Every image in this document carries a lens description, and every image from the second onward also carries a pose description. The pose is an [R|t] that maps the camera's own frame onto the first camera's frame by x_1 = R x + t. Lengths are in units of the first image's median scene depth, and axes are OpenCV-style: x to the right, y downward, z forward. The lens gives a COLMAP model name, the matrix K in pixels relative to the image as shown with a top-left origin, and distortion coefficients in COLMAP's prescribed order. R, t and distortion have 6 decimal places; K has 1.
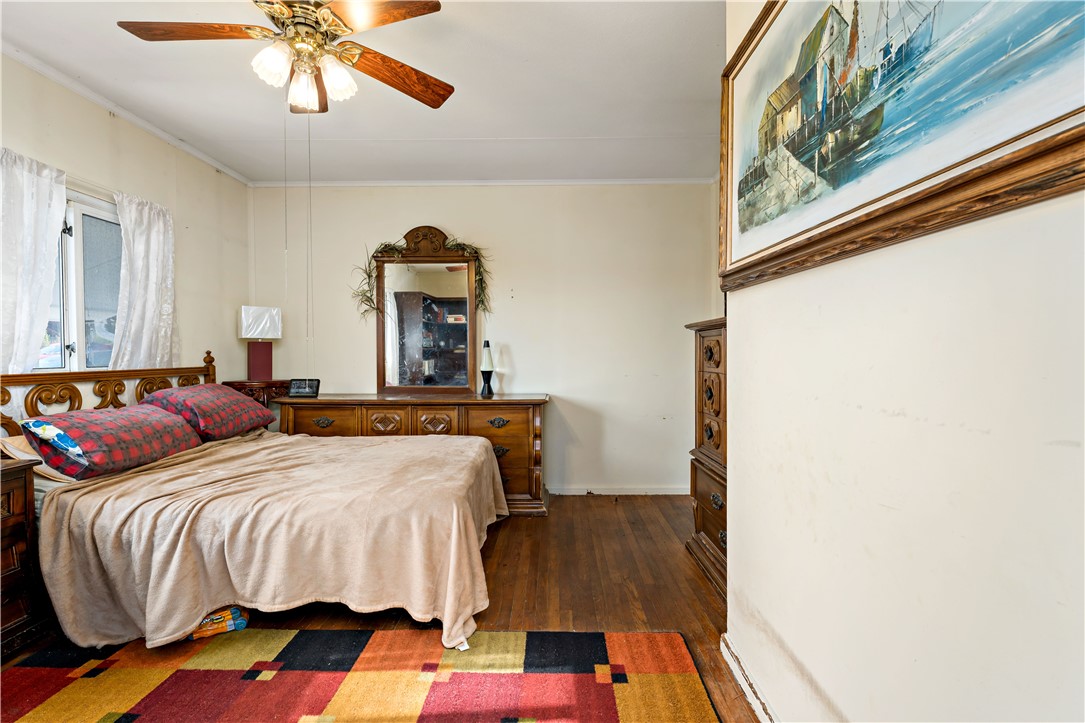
lens RADIAL K [[493.9, 0, 542.5], [0, 493.9, 361.5], [0, 0, 1]] dist [-0.000328, 0.000268]
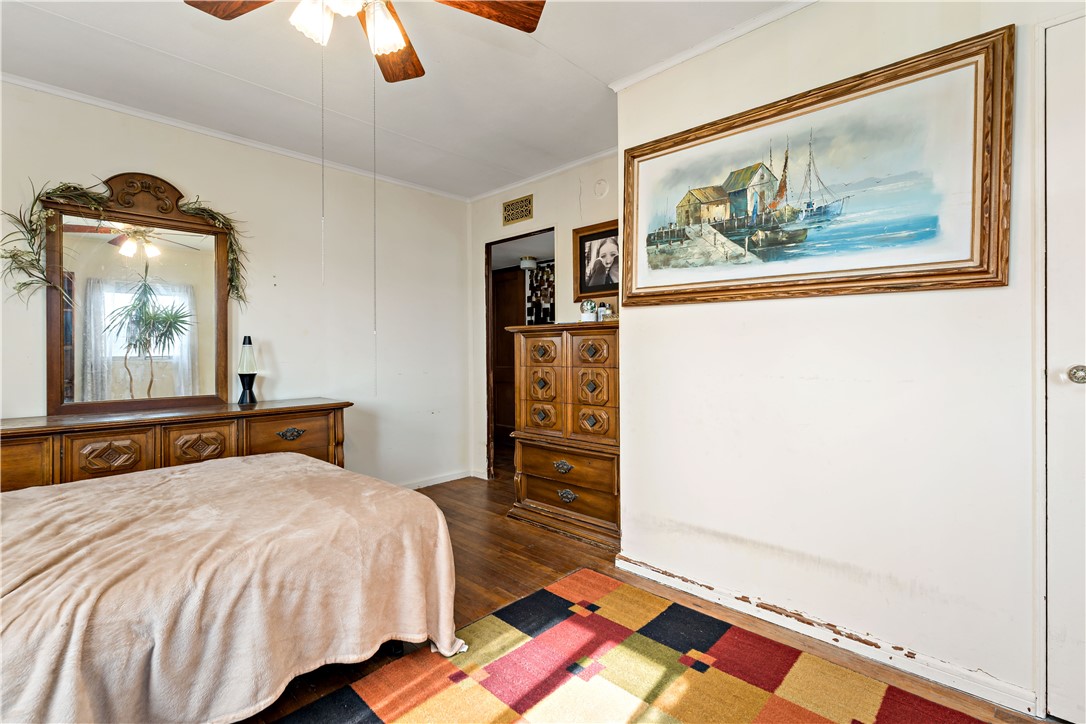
lens RADIAL K [[495.8, 0, 548.2], [0, 495.8, 352.3], [0, 0, 1]] dist [0.001344, 0.000452]
pose [[0.678068, -0.002227, 0.734996, -0.765752], [0.015766, 0.999809, -0.011515, 0.001407], [-0.734830, 0.019396, 0.677974, 0.191444]]
